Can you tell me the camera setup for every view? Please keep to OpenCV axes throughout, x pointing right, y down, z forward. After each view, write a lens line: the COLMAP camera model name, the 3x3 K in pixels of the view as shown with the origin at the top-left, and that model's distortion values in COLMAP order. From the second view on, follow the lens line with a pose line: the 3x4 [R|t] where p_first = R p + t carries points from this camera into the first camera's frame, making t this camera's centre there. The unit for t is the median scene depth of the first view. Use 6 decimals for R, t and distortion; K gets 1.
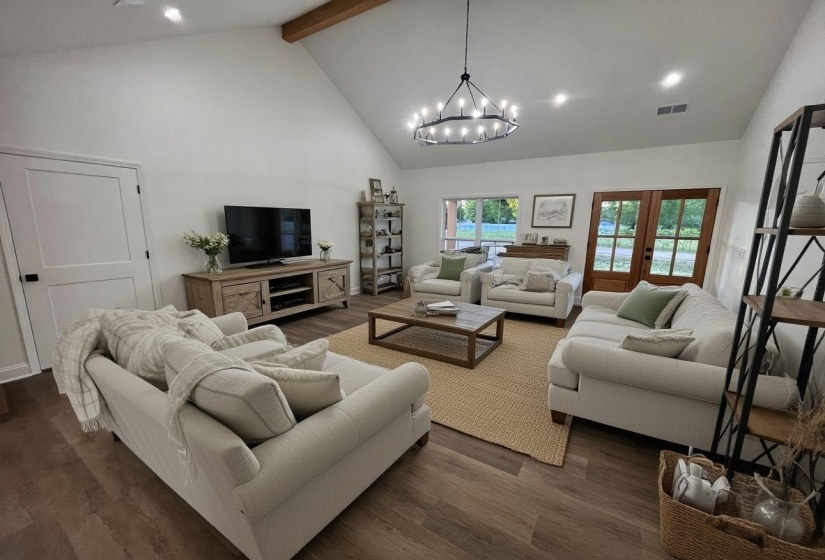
lens RADIAL K [[332.1, 0, 409.9], [0, 332.1, 285.7], [0, 0, 1]] dist [-0.001786, -0.000616]
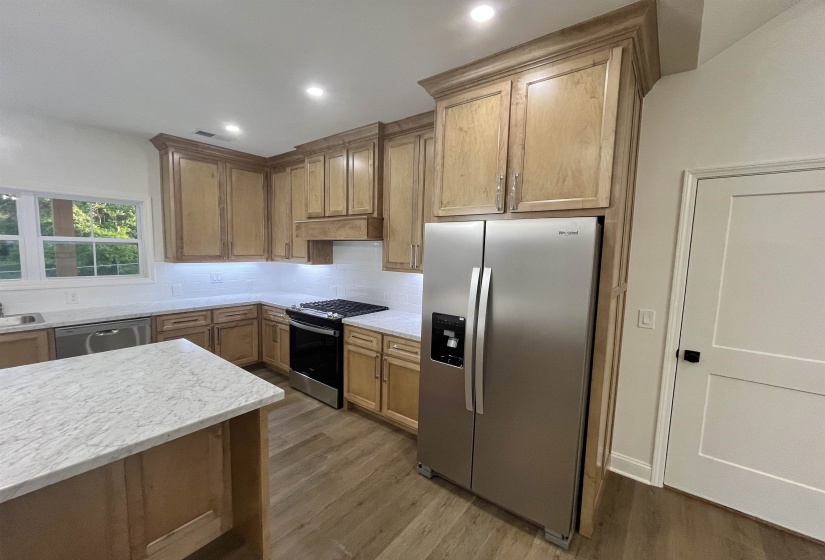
lens RADIAL K [[332.1, 0, 409.1], [0, 332.1, 282.0], [0, 0, 1]] dist [-0.001786, -0.000616]
pose [[-0.098243, 0.091220, -0.990973, -0.448668], [-0.218546, 0.969503, 0.110910, -0.124960], [0.970869, 0.227470, -0.075311, 0.477196]]
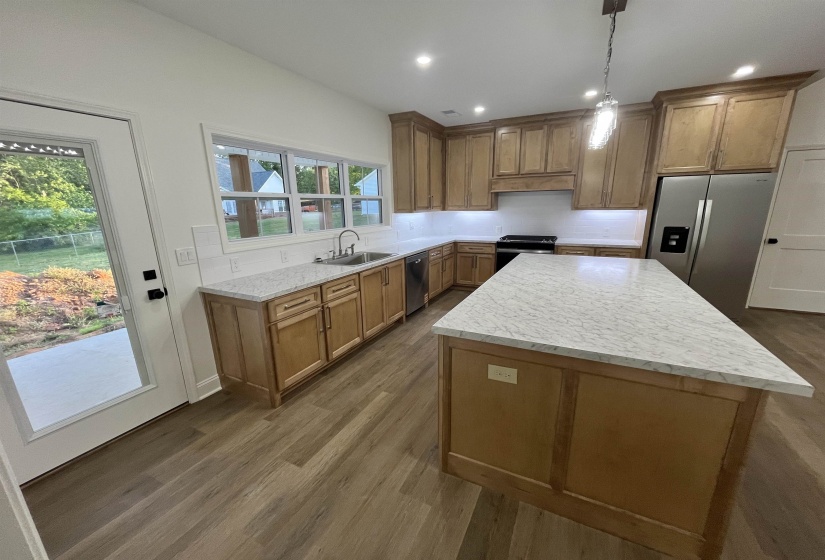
lens RADIAL K [[332.1, 0, 403.8], [0, 332.1, 291.0], [0, 0, 1]] dist [-0.001786, -0.000616]
pose [[0.100006, 0.242693, -0.964935, 0.098705], [-0.178920, 0.958374, 0.222500, 0.149257], [0.978768, 0.150395, 0.139266, -0.705901]]
